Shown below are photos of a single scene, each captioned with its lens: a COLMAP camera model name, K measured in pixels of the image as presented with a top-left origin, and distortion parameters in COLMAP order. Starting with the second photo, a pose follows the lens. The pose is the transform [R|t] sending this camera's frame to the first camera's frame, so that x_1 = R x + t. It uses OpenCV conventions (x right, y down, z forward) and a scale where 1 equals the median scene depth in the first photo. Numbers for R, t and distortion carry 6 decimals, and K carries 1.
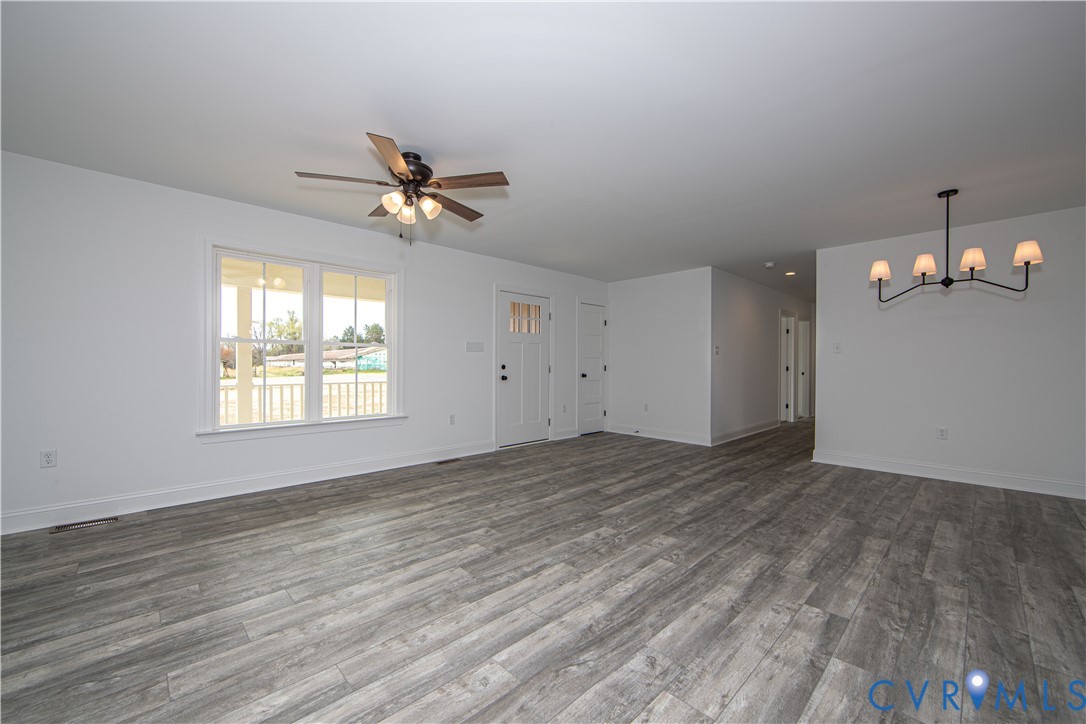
lens RADIAL K [[445.4, 0, 542.4], [0, 445.4, 364.7], [0, 0, 1]] dist [-0.011493, 0.000189]
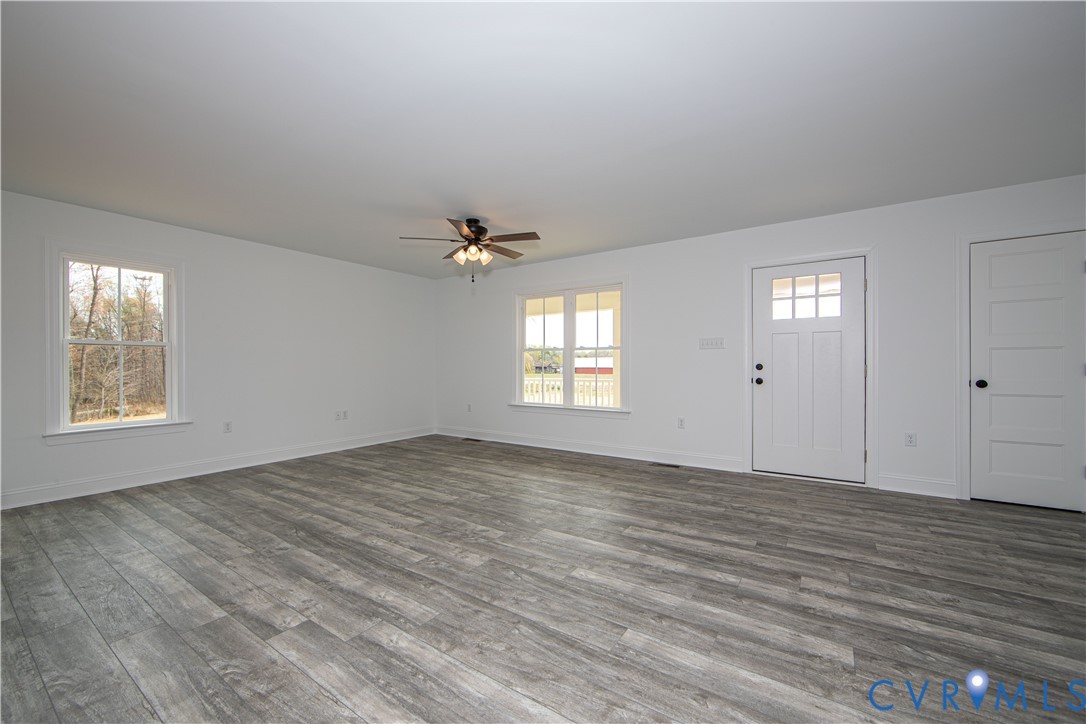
lens RADIAL K [[445.4, 0, 542.4], [0, 445.4, 364.7], [0, 0, 1]] dist [-0.011493, 0.000189]
pose [[0.170309, -0.004978, -0.985378, 1.154751], [0.002588, 0.999986, -0.004605, 0.006941], [0.985387, -0.001766, 0.170320, 0.959660]]
